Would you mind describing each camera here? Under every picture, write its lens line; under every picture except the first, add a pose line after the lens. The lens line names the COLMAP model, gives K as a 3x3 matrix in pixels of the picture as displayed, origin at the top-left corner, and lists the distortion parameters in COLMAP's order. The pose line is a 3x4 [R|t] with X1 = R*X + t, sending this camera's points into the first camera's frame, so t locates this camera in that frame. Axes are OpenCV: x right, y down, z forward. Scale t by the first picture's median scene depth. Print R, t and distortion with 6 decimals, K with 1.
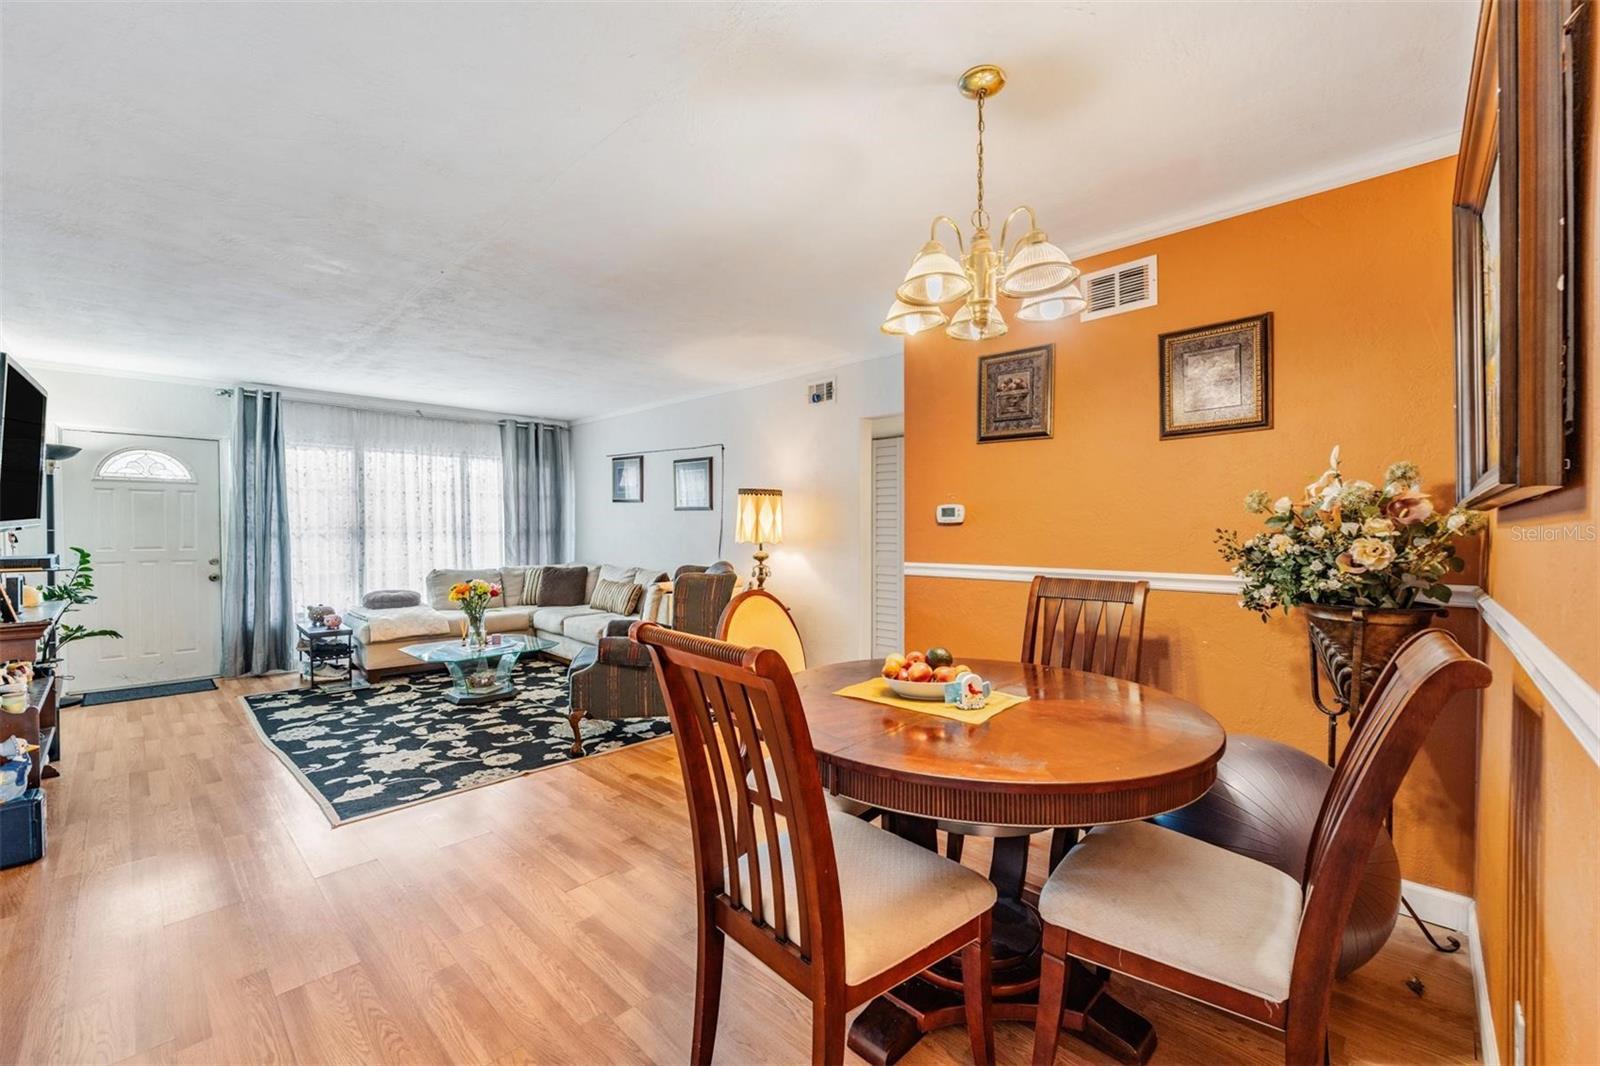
lens RADIAL K [[641.0, 0, 799.8], [0, 641.0, 535.6], [0, 0, 1]] dist [-0.001611, 0.000119]
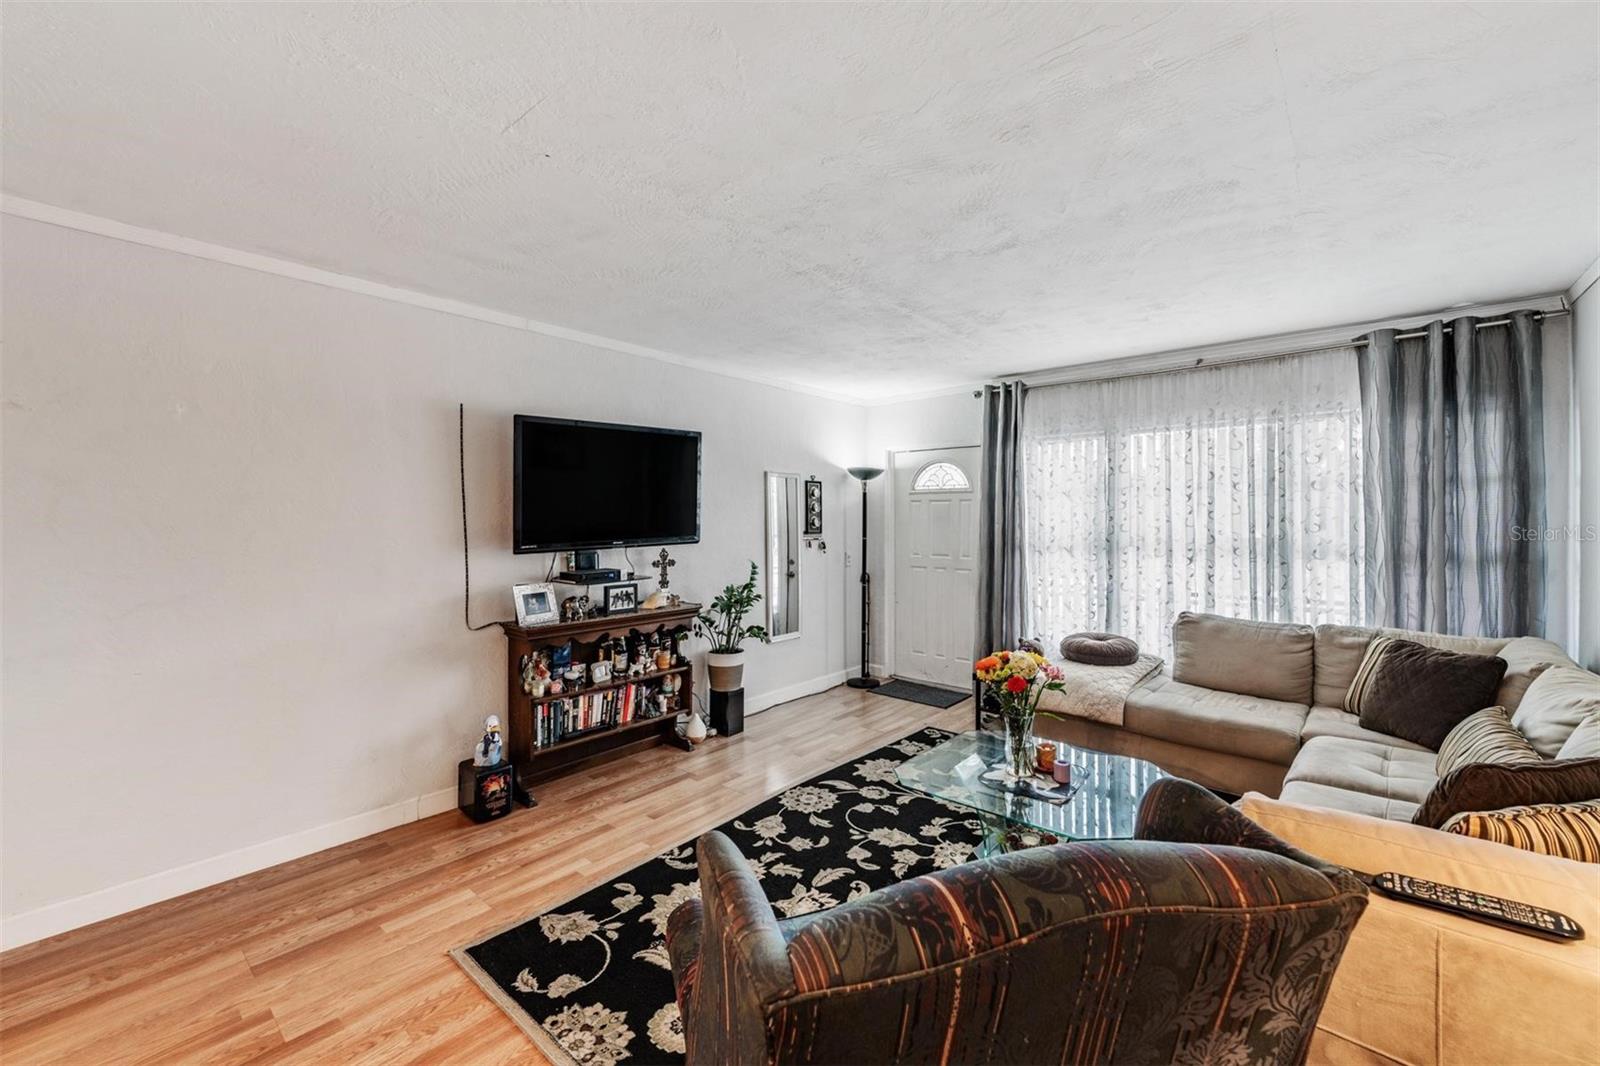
lens RADIAL K [[653.0, 0, 803.3], [0, 653.0, 515.4], [0, 0, 1]] dist [-0.001590, -0.000654]
pose [[0.051205, -0.000760, -0.998688, 0.046176], [-0.010659, 0.999942, -0.001308, -0.042652], [0.998631, 0.010712, 0.051194, 0.721544]]
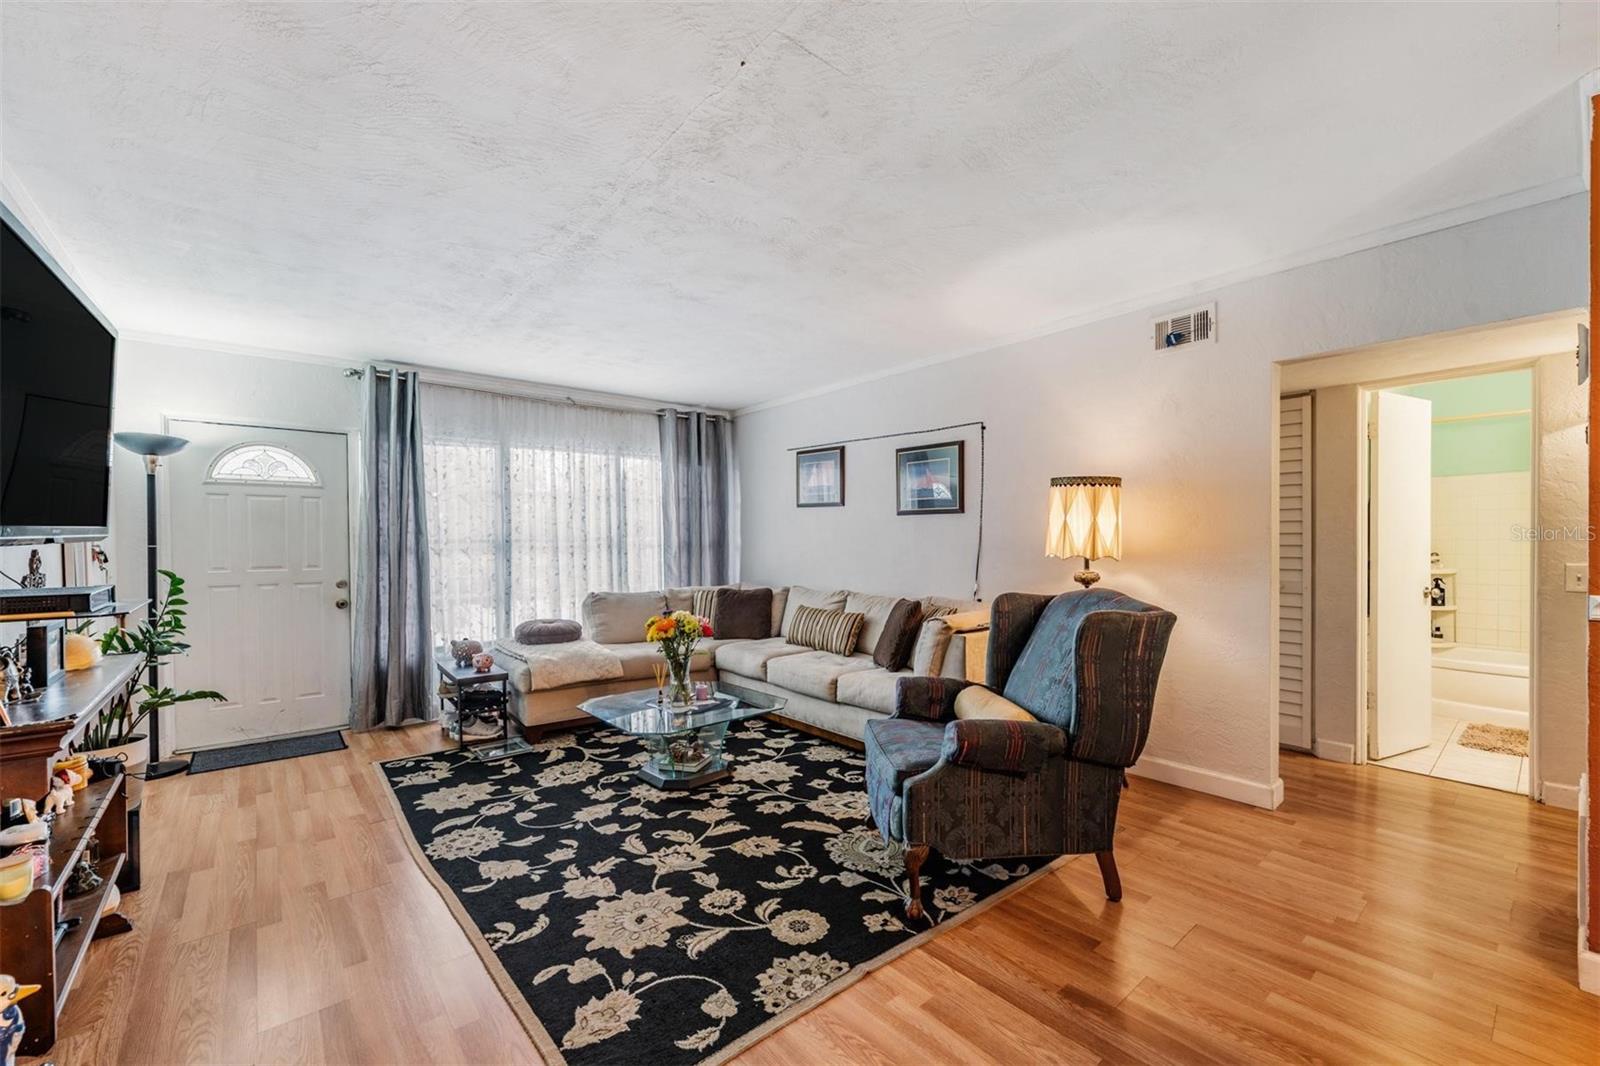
lens RADIAL K [[644.9, 0, 800.5], [0, 644.9, 543.3], [0, 0, 1]] dist [0.000662, -0.000137]
pose [[0.993649, -0.007331, -0.112284, -0.265734], [0.006315, 0.999936, -0.009404, 0.000599], [0.112346, 0.008635, 0.993632, 0.273844]]
